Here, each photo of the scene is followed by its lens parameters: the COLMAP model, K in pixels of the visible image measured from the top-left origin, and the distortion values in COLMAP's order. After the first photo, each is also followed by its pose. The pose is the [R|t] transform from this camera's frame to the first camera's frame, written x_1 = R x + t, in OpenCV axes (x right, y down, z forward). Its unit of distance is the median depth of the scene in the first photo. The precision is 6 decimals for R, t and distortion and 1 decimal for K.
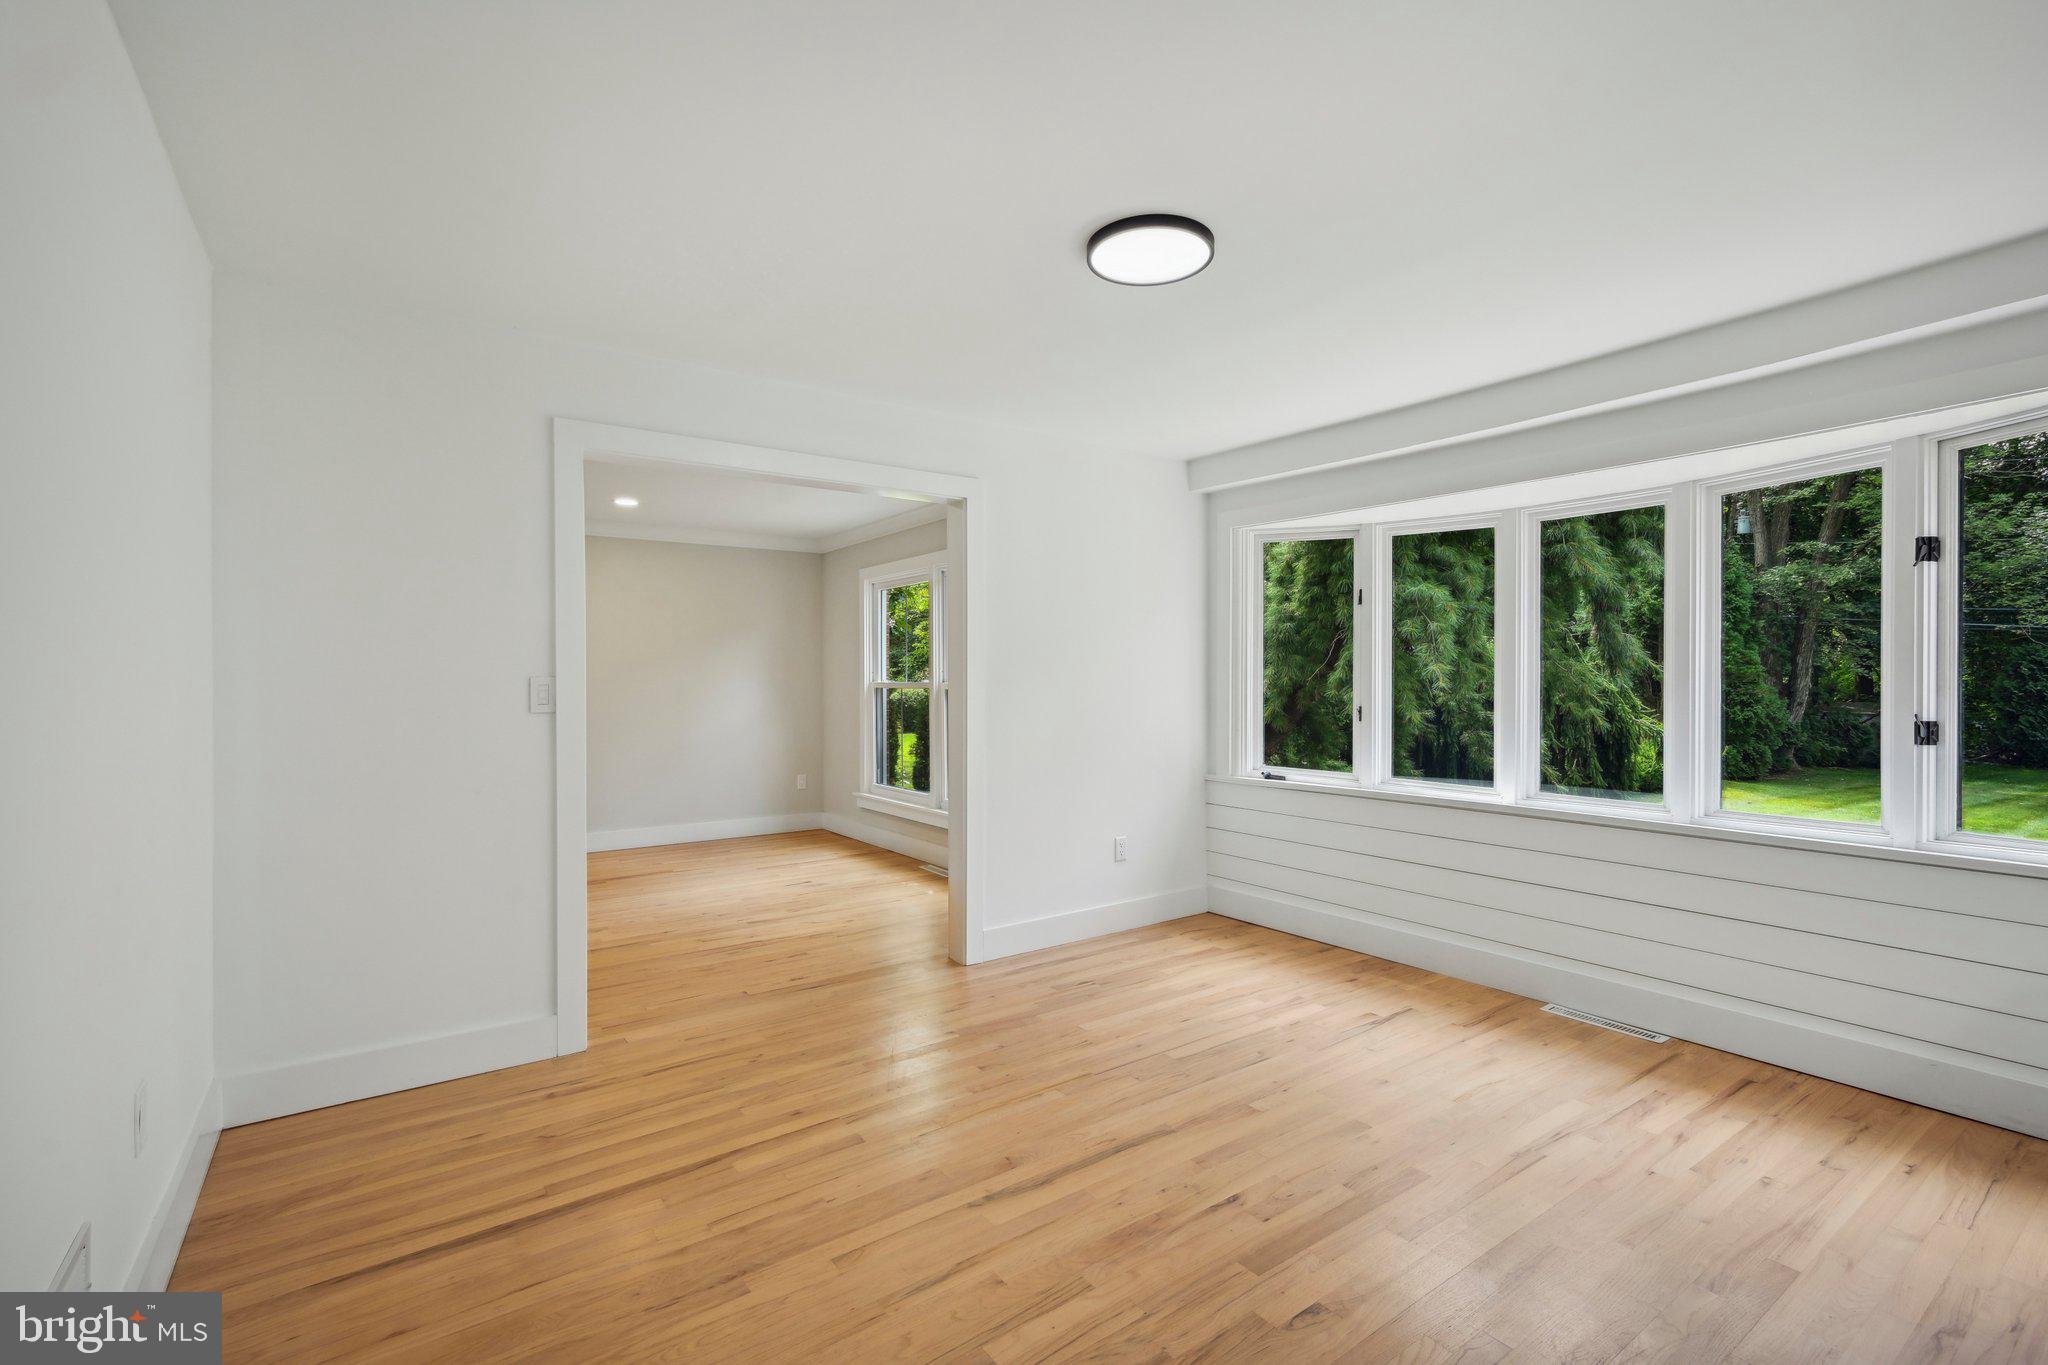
lens RADIAL K [[900.9, 0, 1006.3], [0, 900.9, 684.3], [0, 0, 1]] dist [-0.002826, 0.001031]
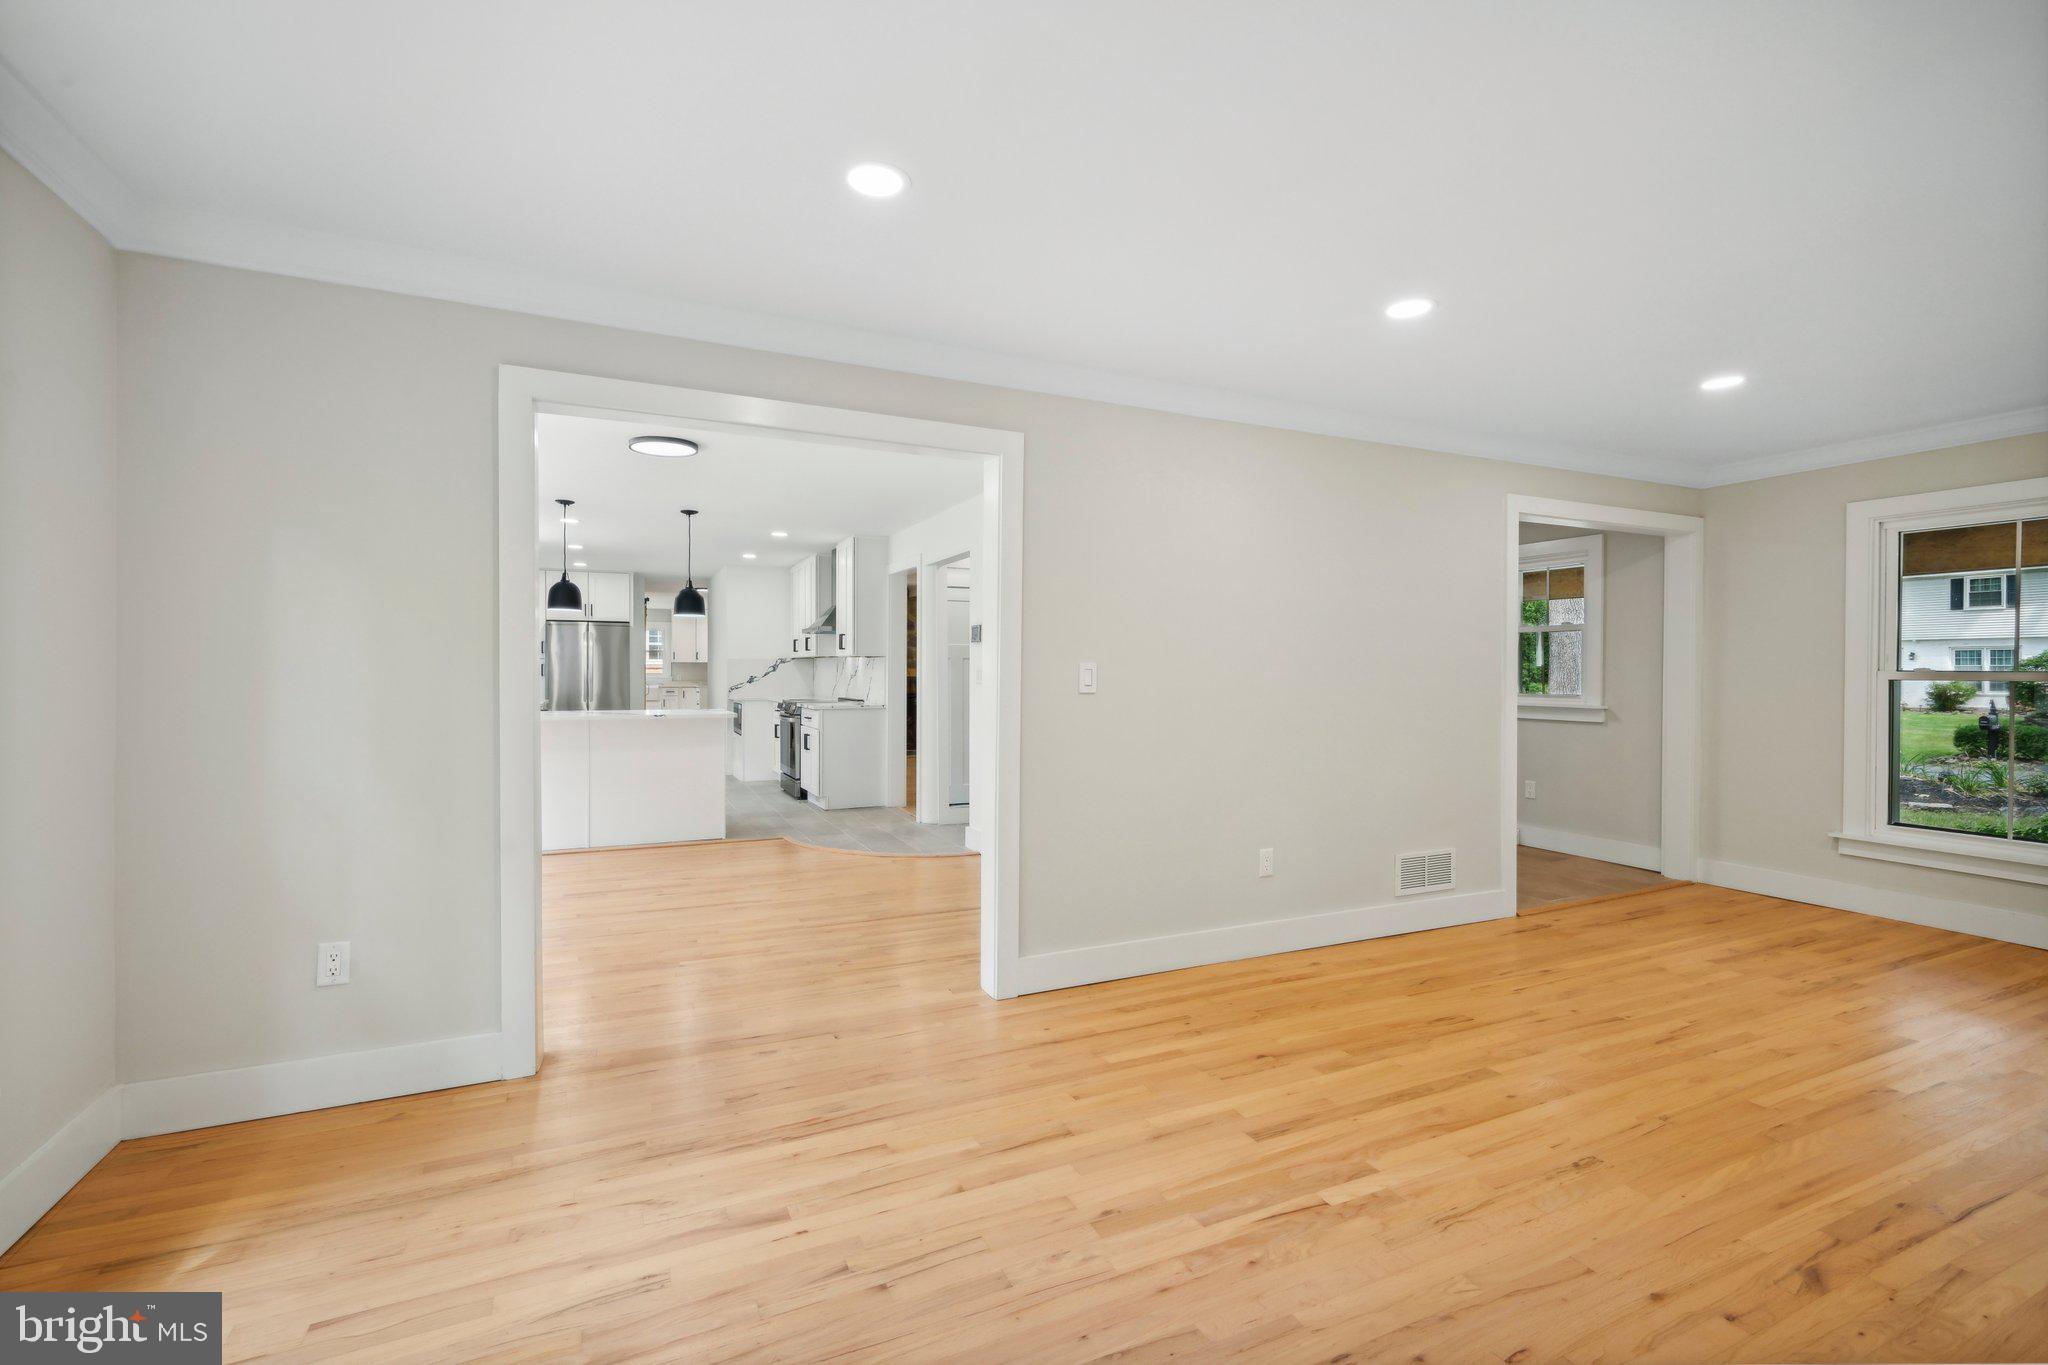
lens RADIAL K [[900.9, 0, 1014.2], [0, 900.9, 677.4], [0, 0, 1]] dist [-0.002826, 0.001031]
pose [[-0.984023, -0.005660, 0.177952, -0.510161], [-0.003205, 0.999896, 0.014079, -0.007244], [-0.178013, 0.013284, -0.983938, 1.519806]]
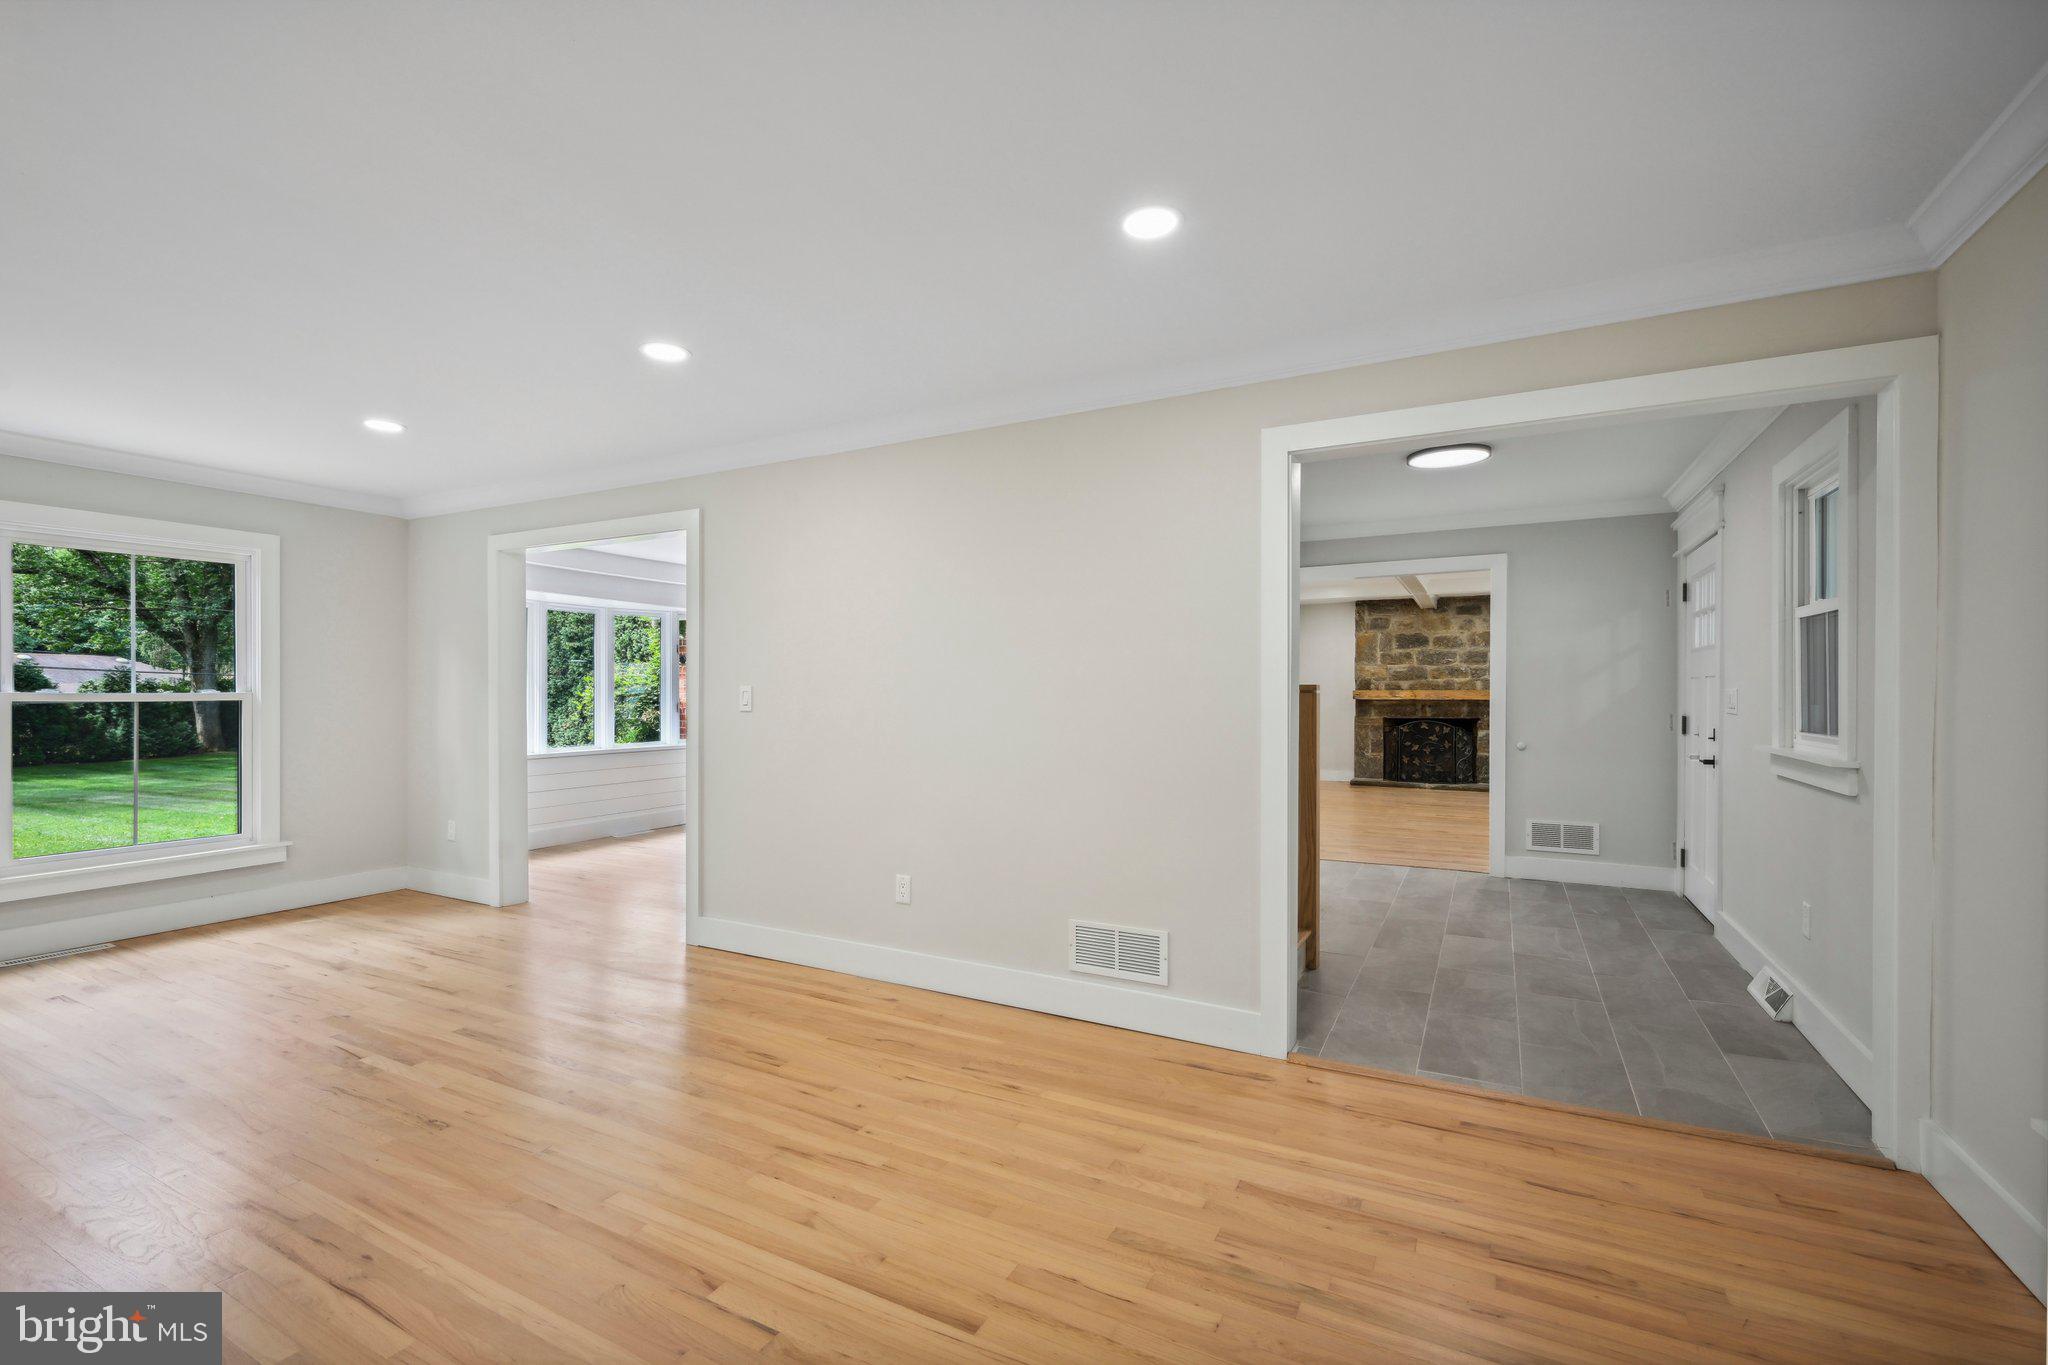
lens RADIAL K [[900.9, 0, 1008.2], [0, 900.9, 691.6], [0, 0, 1]] dist [-0.002826, 0.001031]
pose [[-0.441808, -0.002845, 0.897105, -1.427763], [0.007889, 0.999944, 0.007056, -0.007110], [-0.897075, 0.010195, -0.441761, 0.884783]]
